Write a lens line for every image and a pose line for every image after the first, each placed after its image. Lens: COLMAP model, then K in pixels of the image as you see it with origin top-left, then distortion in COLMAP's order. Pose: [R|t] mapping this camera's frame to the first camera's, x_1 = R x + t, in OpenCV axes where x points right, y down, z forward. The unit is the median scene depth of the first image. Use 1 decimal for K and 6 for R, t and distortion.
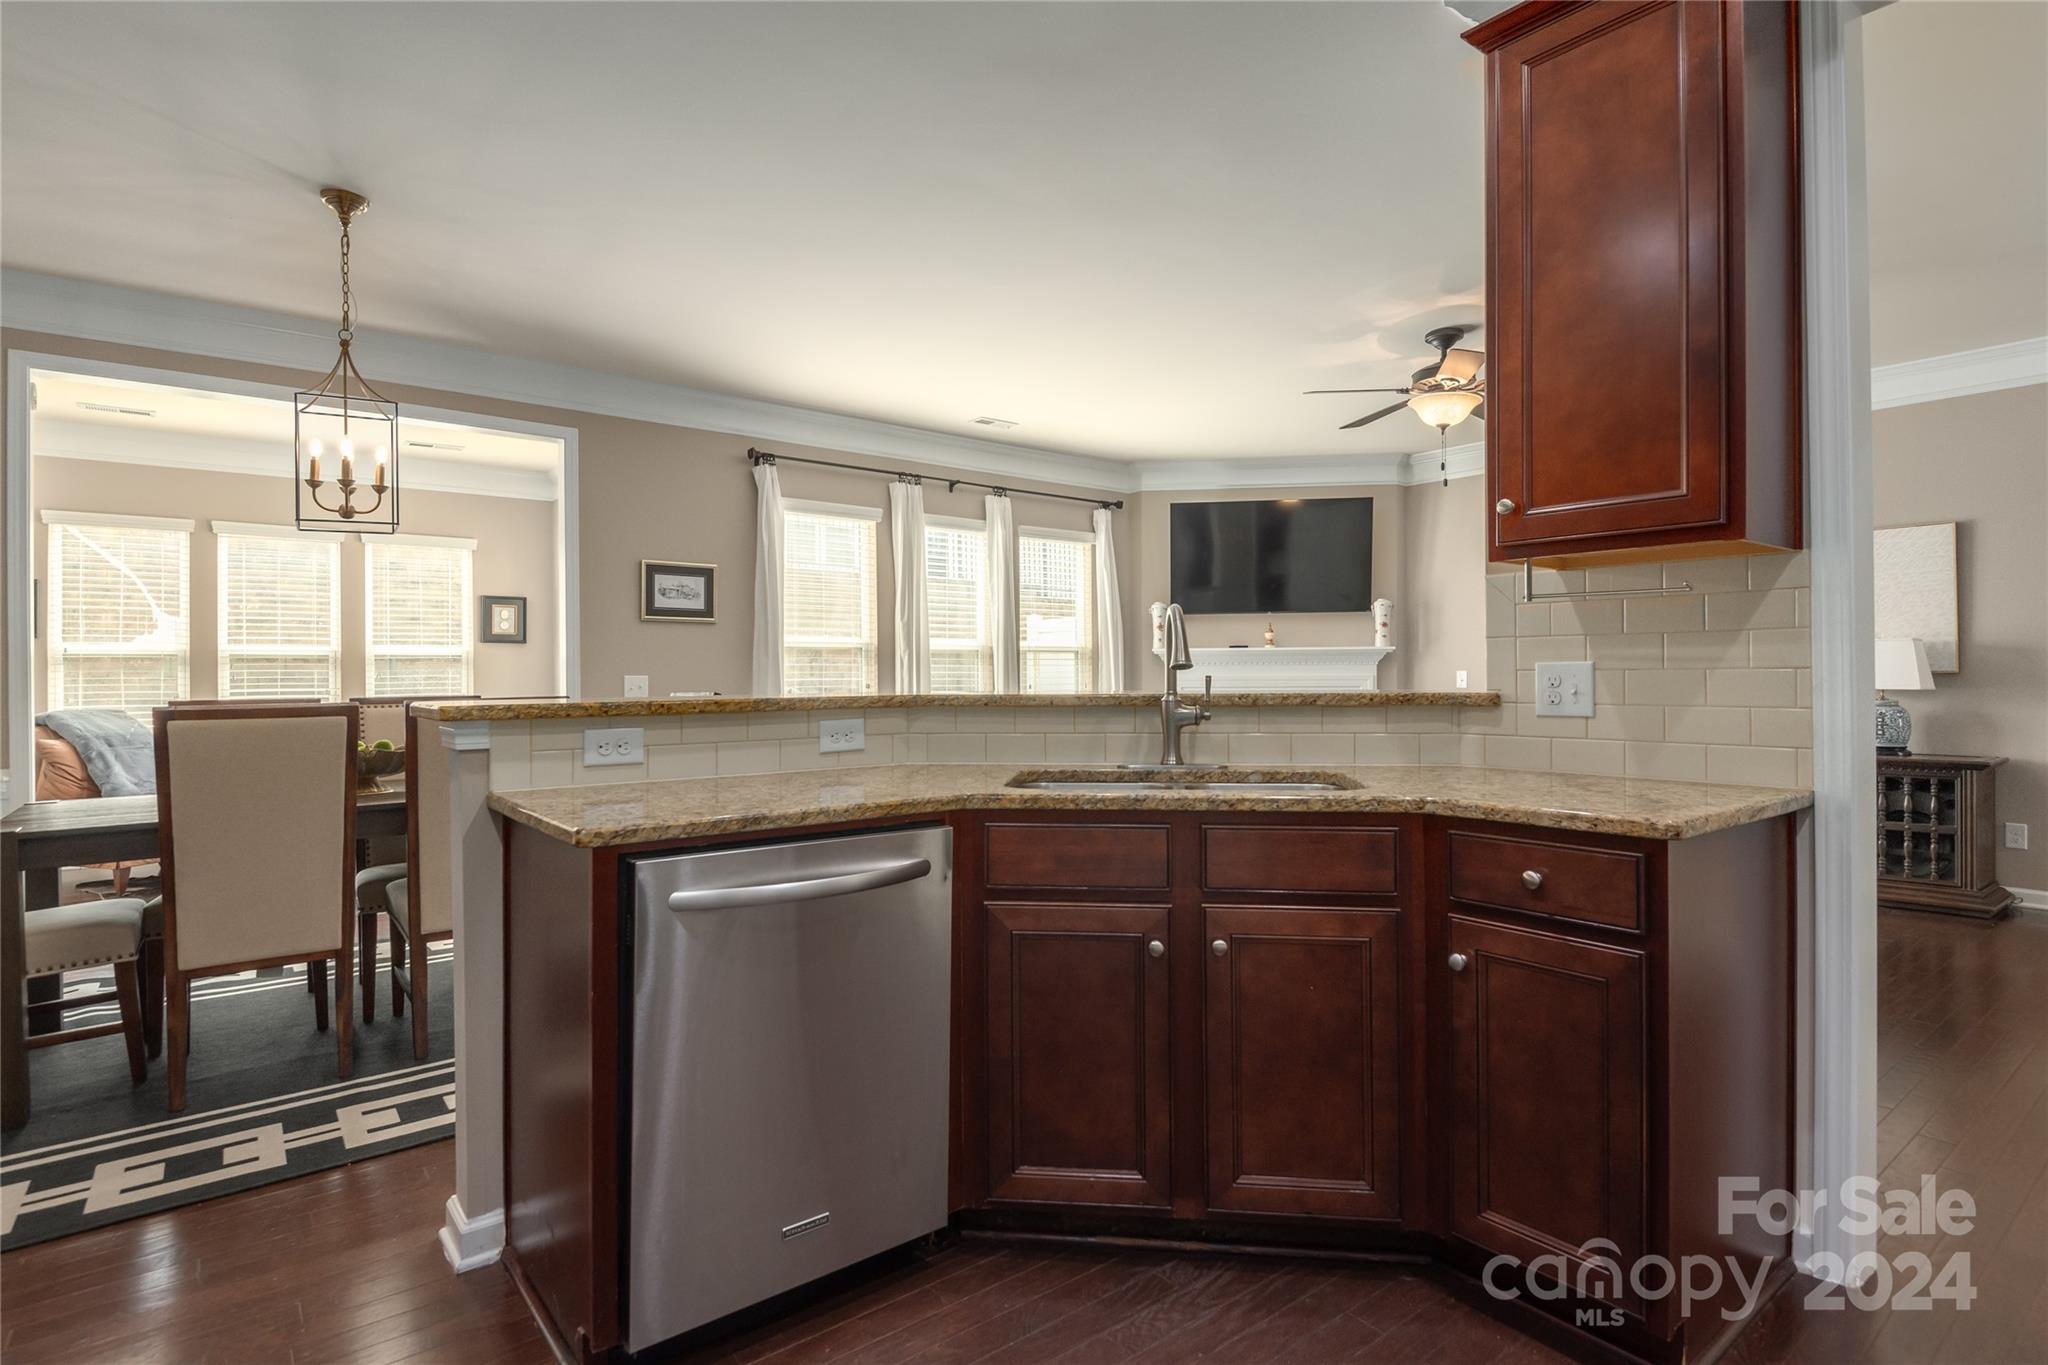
lens RADIAL K [[1032.1, 0, 1024.6], [0, 1032.1, 672.6], [0, 0, 1]] dist [0.016668, -0.000387]
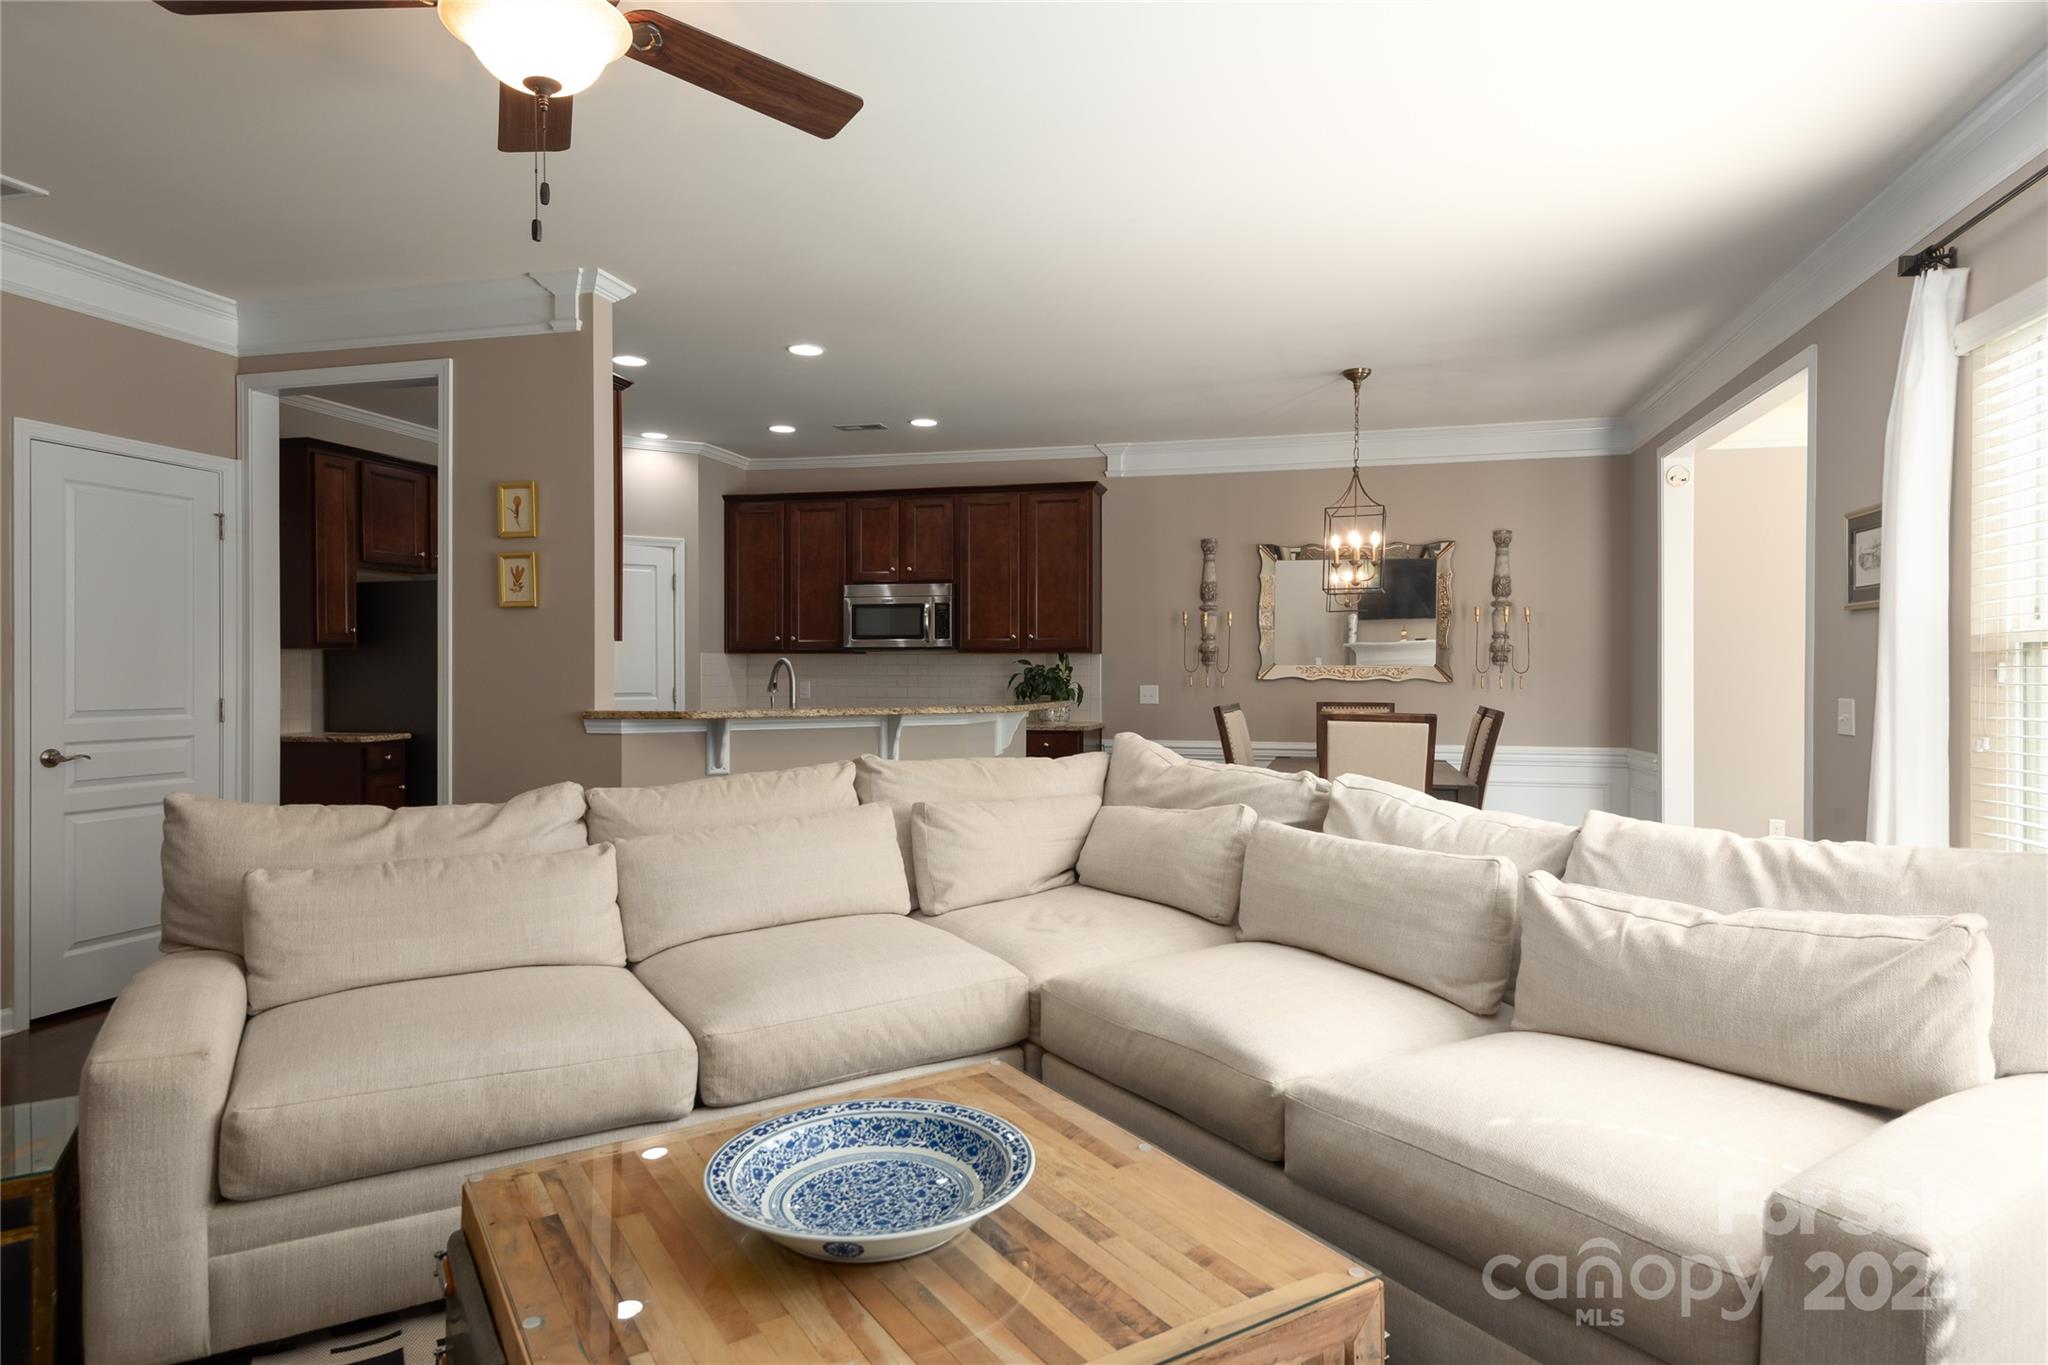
lens RADIAL K [[1160.7, 0, 1026.9], [0, 1160.7, 678.5], [0, 0, 1]] dist [0.033760, -0.008286]
pose [[-0.801182, 0.008289, -0.598363, 0.730424], [0.005193, 0.999963, 0.006900, -0.027501], [0.598398, 0.002421, -0.801195, 2.059603]]
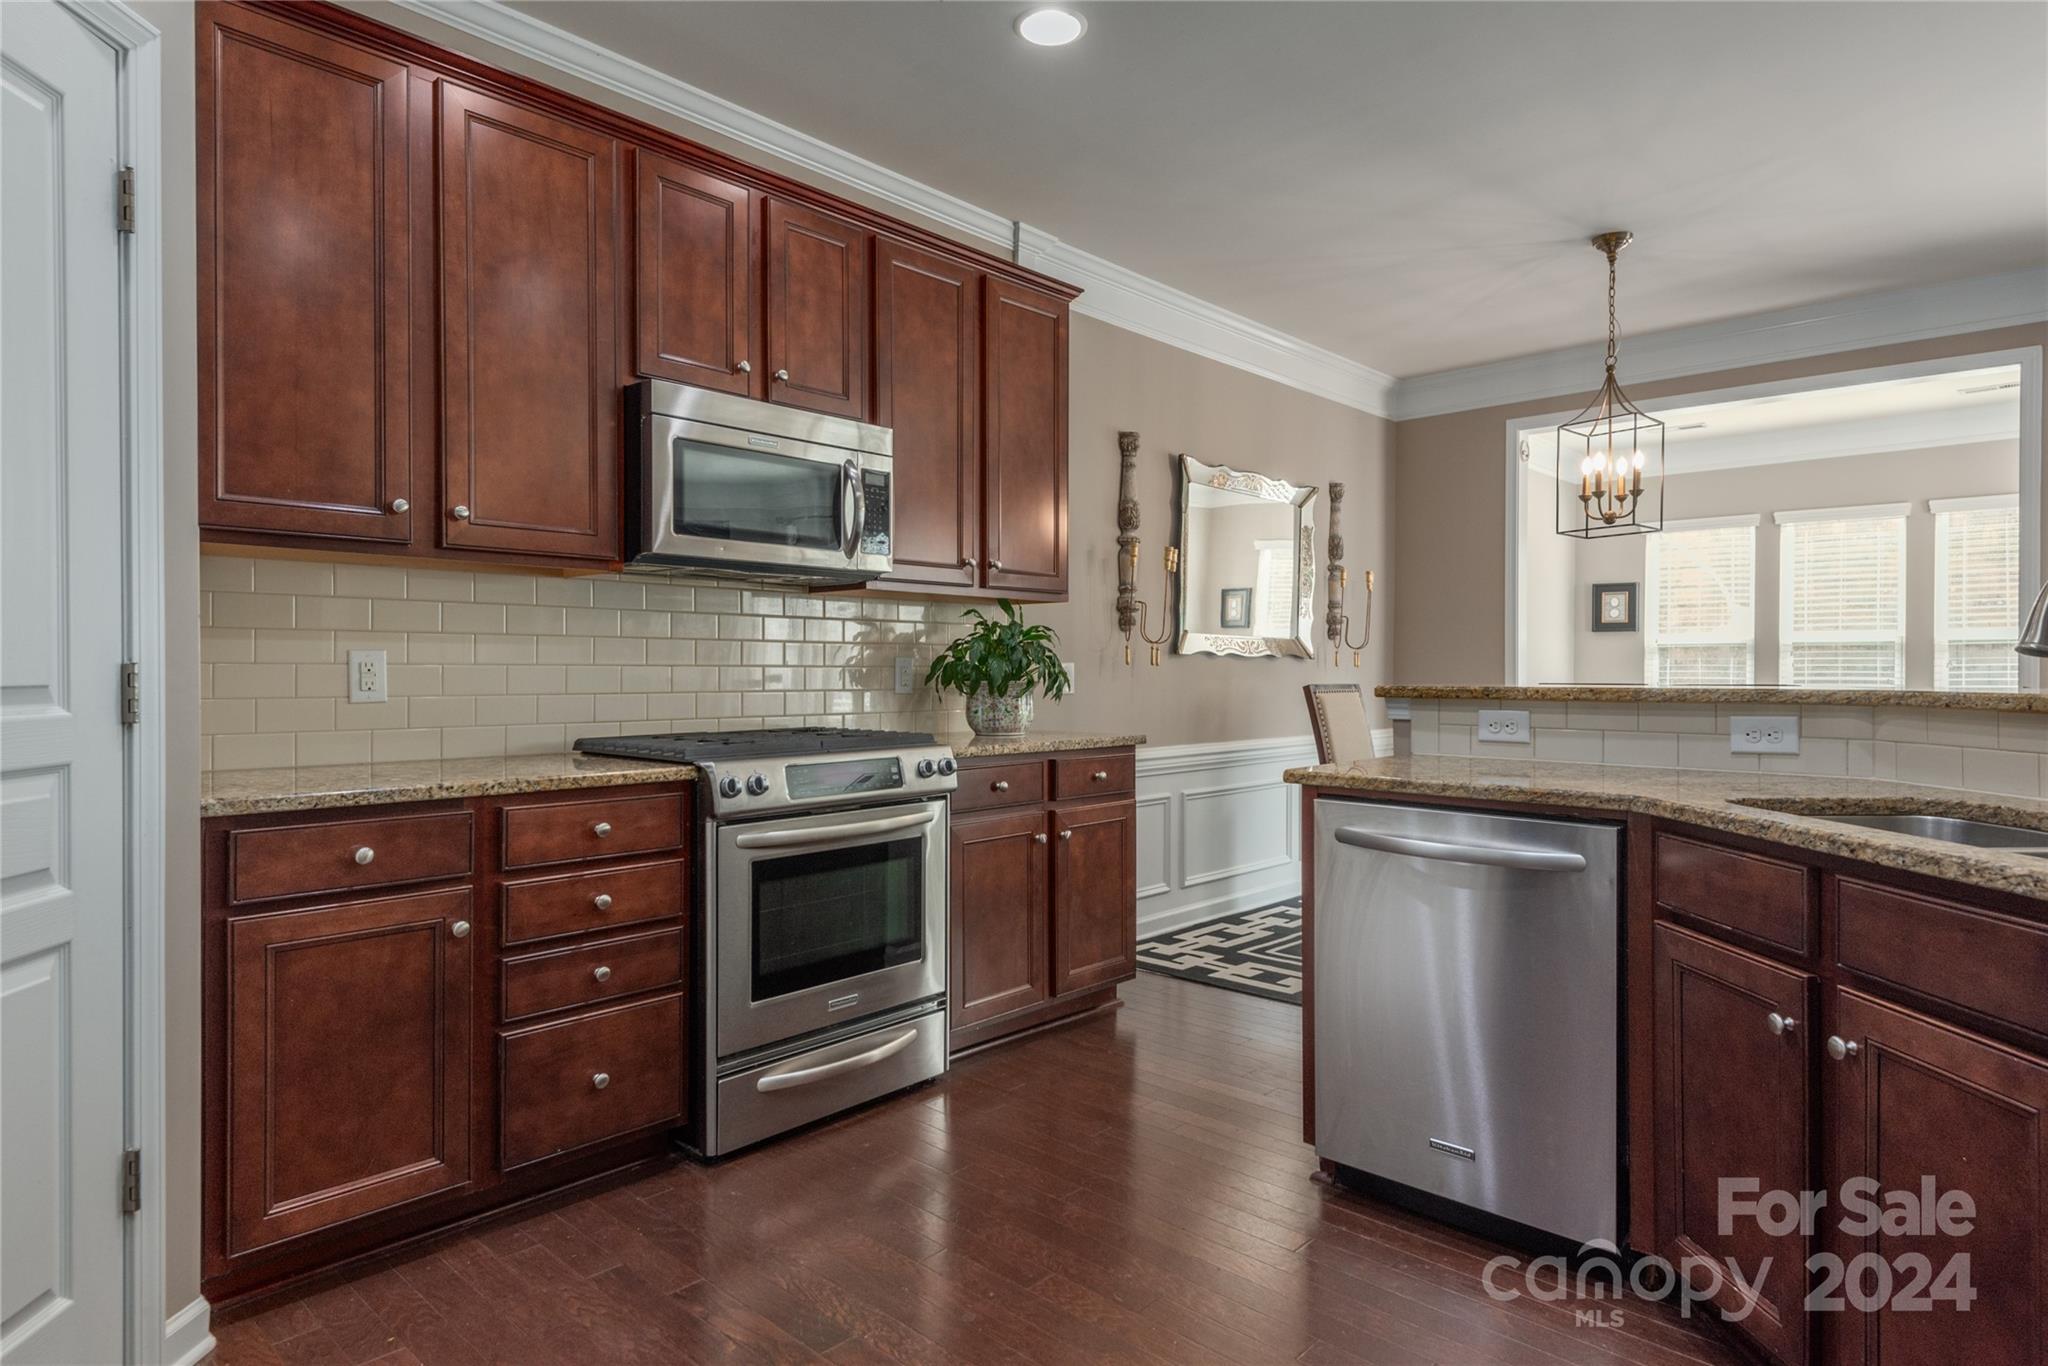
lens RADIAL K [[1160.7, 0, 1027.9], [0, 1160.7, 673.1], [0, 0, 1]] dist [0.033760, -0.008286]
pose [[0.157999, 0.011407, -0.987373, 0.507371], [-0.000548, 0.999934, 0.011464, -0.000922], [0.987439, -0.001270, 0.157995, 0.178425]]
